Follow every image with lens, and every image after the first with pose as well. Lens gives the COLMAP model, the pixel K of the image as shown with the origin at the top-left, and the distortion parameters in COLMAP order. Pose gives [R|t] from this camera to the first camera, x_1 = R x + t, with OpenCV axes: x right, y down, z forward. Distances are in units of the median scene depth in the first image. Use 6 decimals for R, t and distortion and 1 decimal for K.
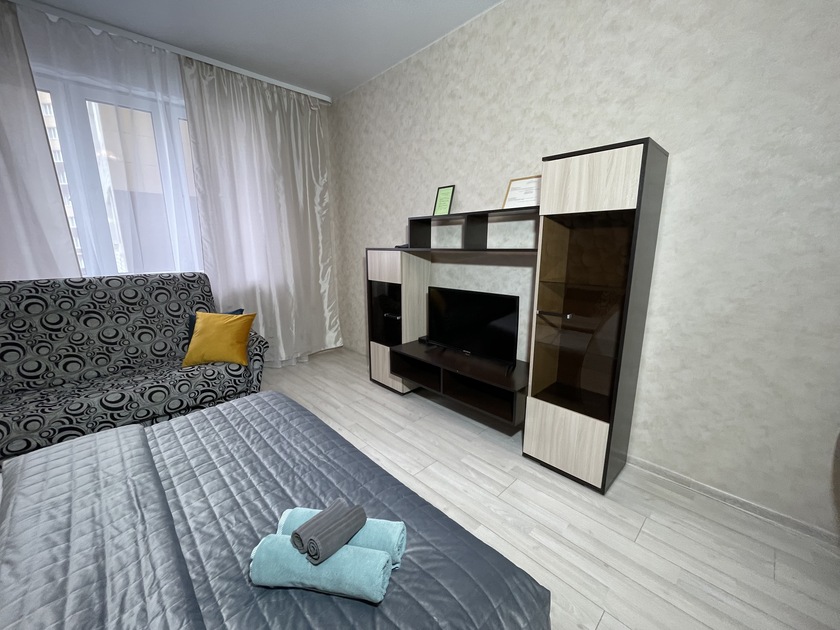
lens RADIAL K [[338.5, 0, 421.5], [0, 338.5, 315.0], [0, 0, 1]] dist [-0.000435, 0.000754]
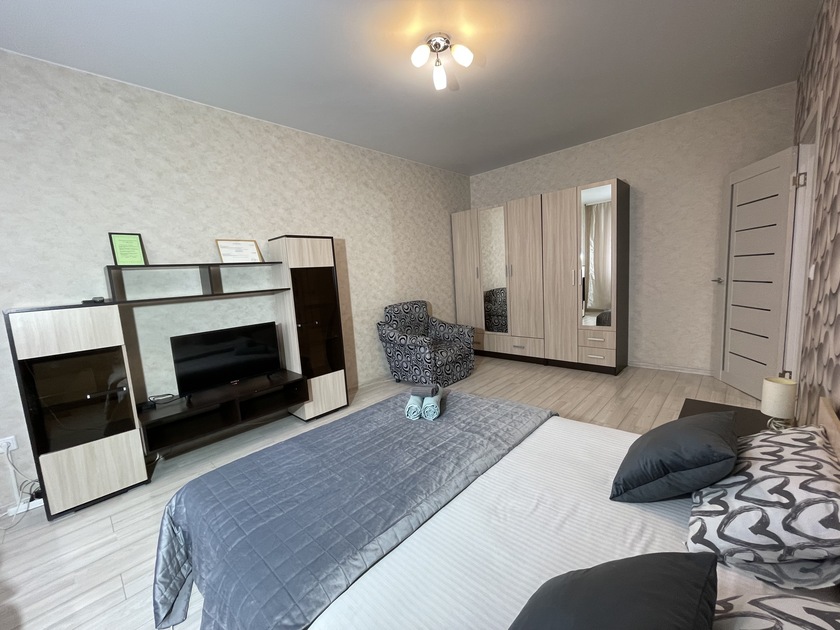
lens RADIAL K [[338.5, 0, 421.5], [0, 338.5, 315.0], [0, 0, 1]] dist [-0.000435, 0.000754]
pose [[-0.050408, -0.113912, 0.992211, -1.010157], [0.265769, 0.956123, 0.123271, -0.079482], [-0.962718, 0.269912, -0.017922, 0.349934]]
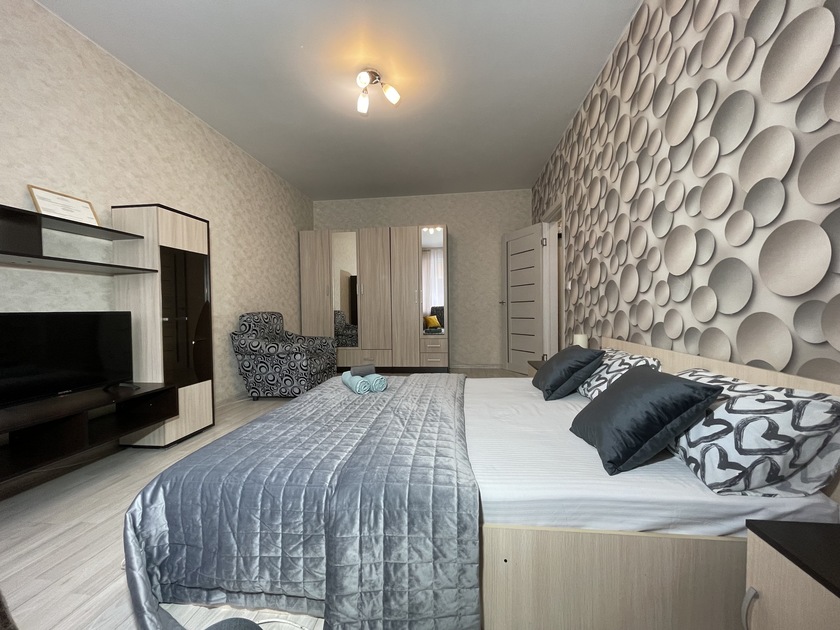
lens RADIAL K [[338.5, 0, 421.5], [0, 338.5, 315.0], [0, 0, 1]] dist [-0.000435, 0.000754]
pose [[-0.636293, 0.001776, 0.771445, -0.973043], [0.175125, 0.974223, 0.142201, -0.028837], [-0.751307, 0.225581, -0.620203, 0.829271]]
